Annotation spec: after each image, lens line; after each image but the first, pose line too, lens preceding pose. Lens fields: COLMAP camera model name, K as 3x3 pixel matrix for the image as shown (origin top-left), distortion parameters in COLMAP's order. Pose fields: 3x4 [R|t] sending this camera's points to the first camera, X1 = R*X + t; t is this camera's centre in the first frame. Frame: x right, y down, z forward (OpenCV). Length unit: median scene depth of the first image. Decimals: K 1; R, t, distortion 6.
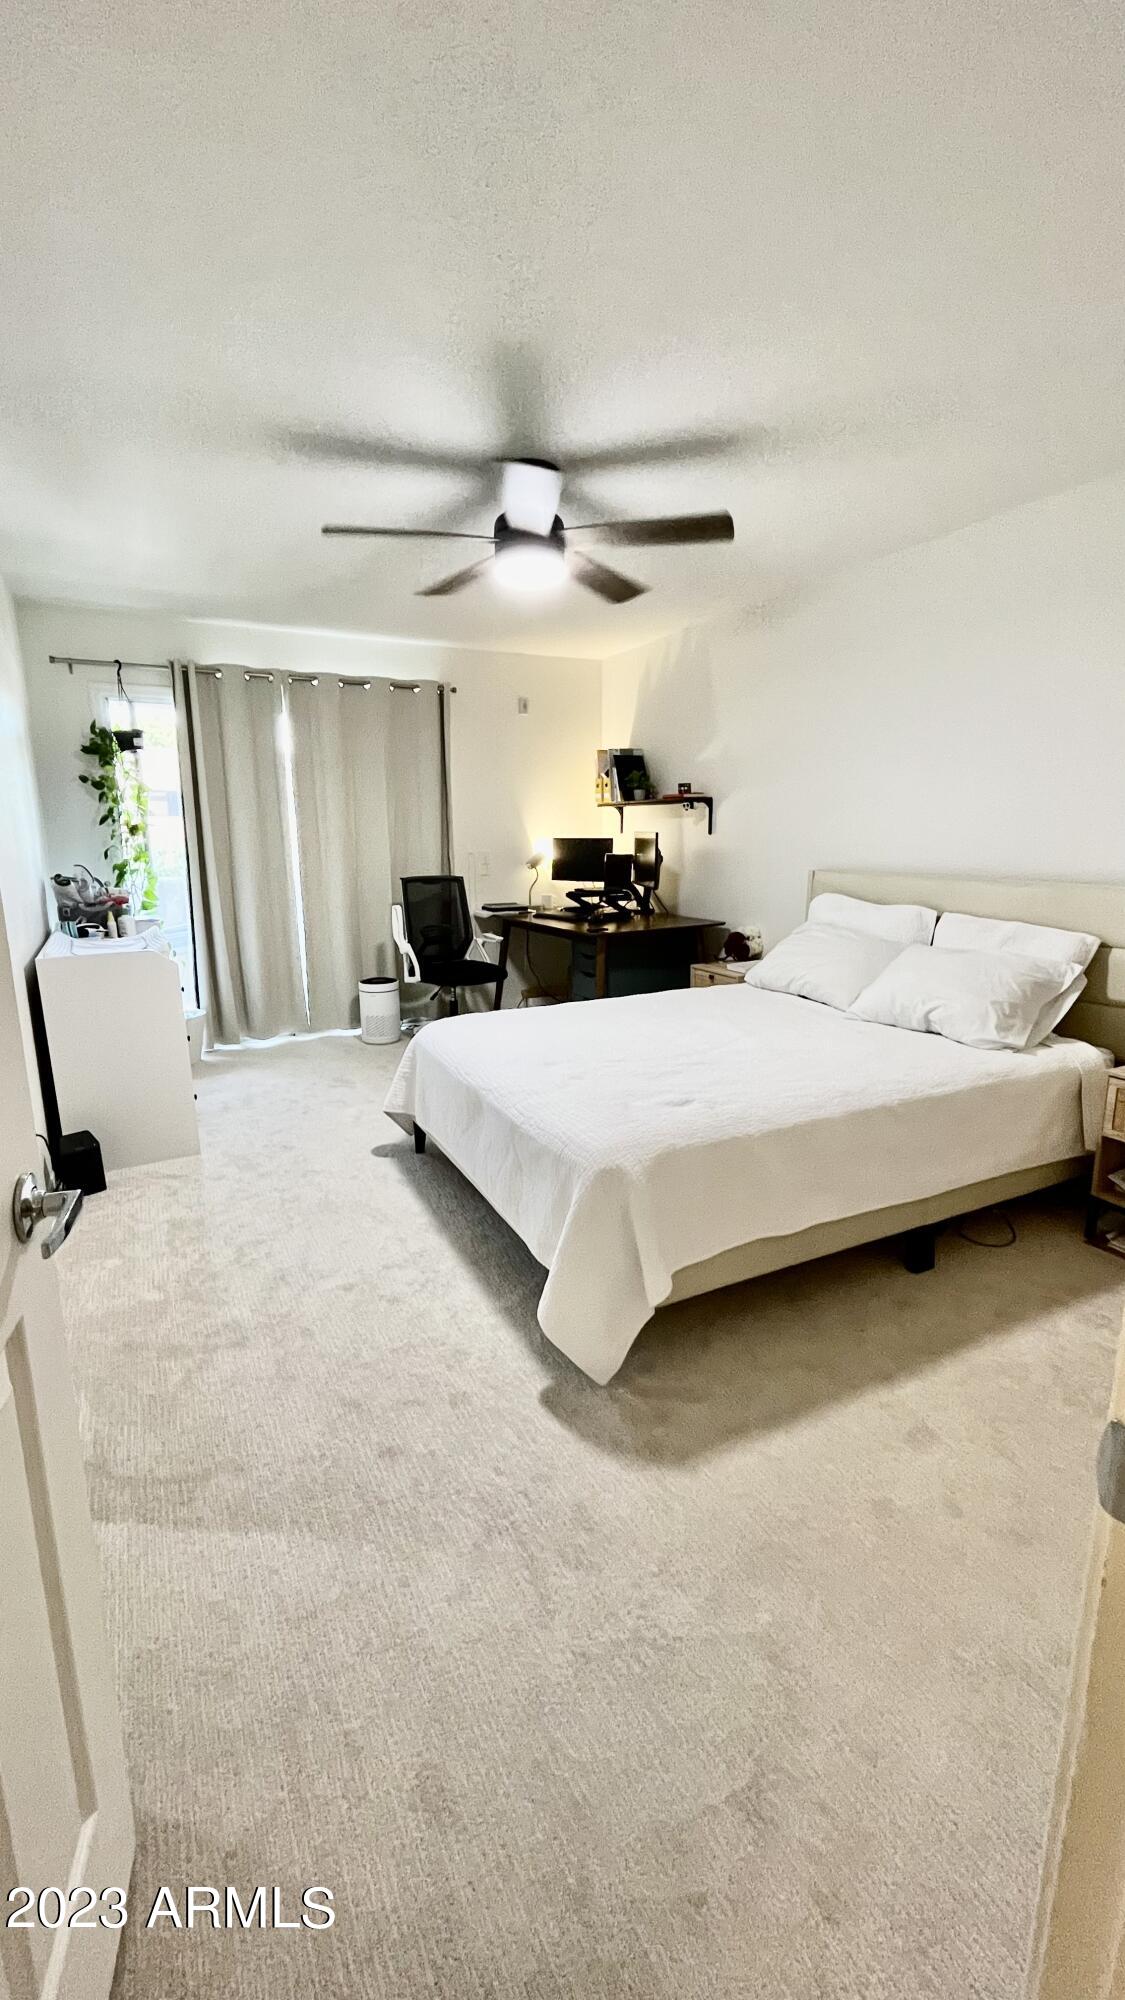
lens RADIAL K [[842.3, 0, 560.9], [0, 842.3, 996.7], [0, 0, 1]] dist [0.001382, -0.001224]
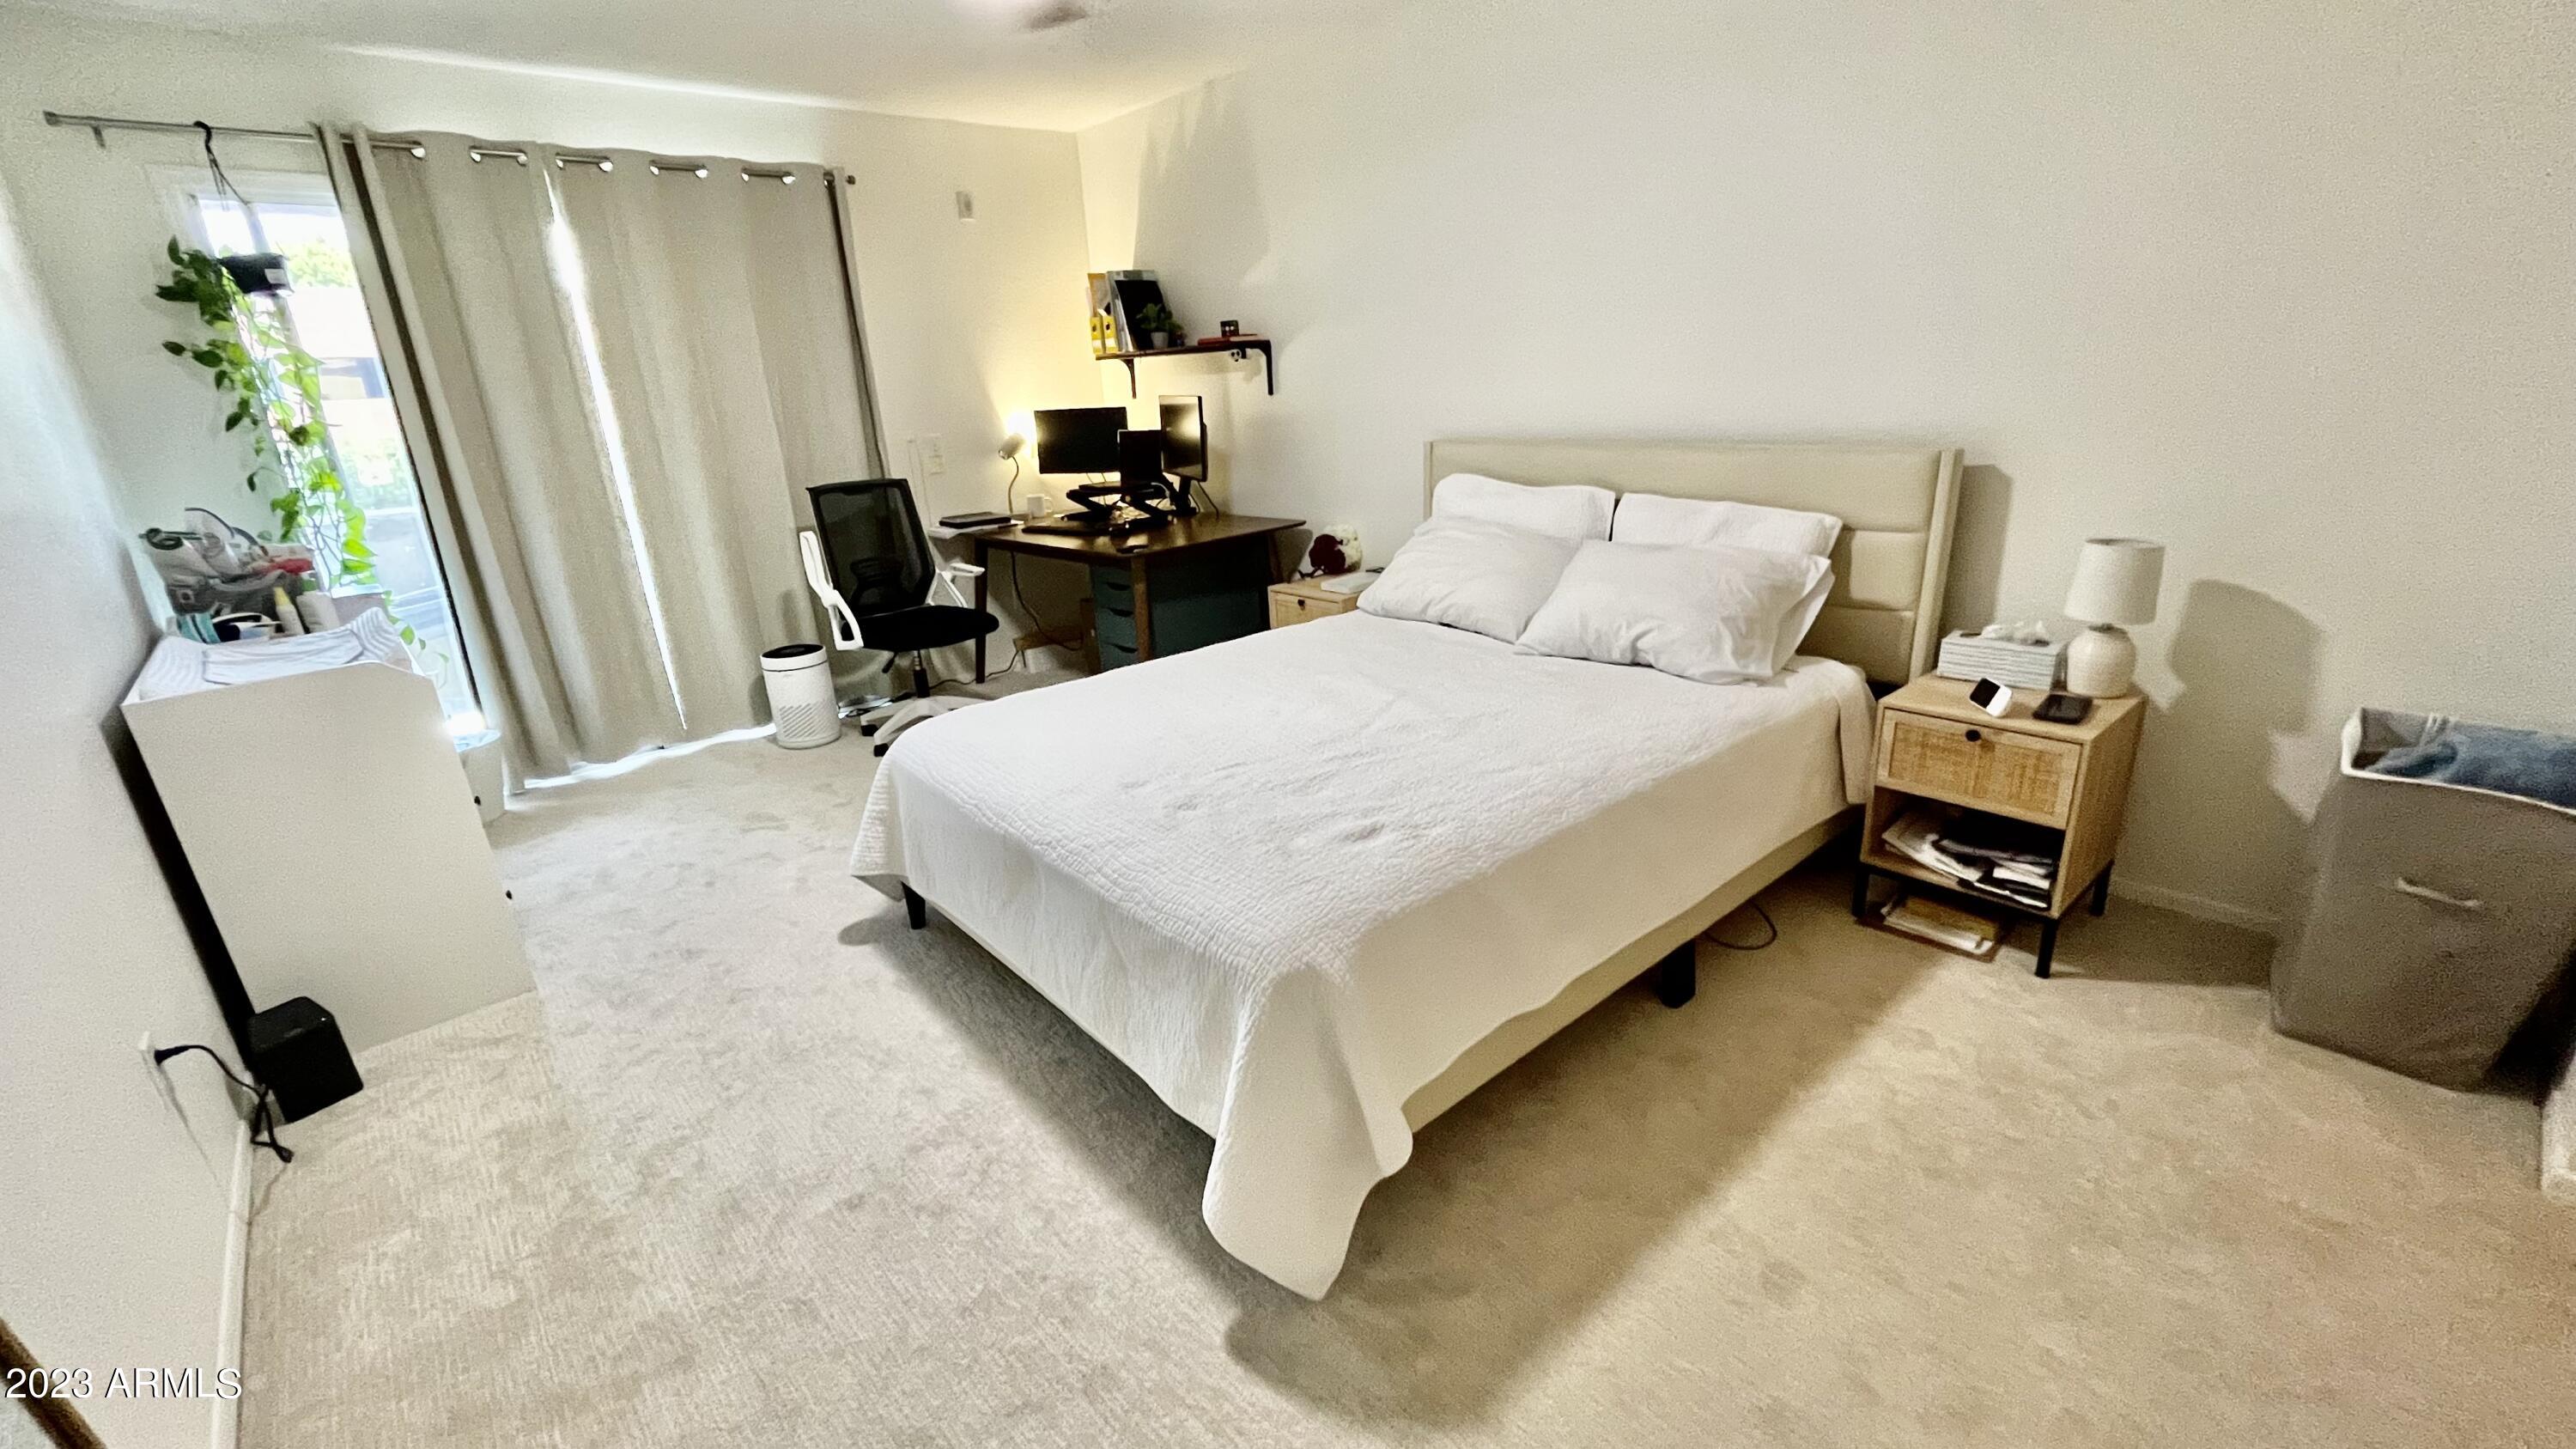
lens RADIAL K [[1085.0, 0, 1297.4], [0, 1085.0, 727.5], [0, 0, 1]] dist [0.001382, -0.001224]
pose [[0.966308, -0.117965, 0.228765, -0.058131], [0.091772, 0.988282, 0.121974, -0.039833], [-0.240473, -0.096870, 0.965810, 0.139926]]
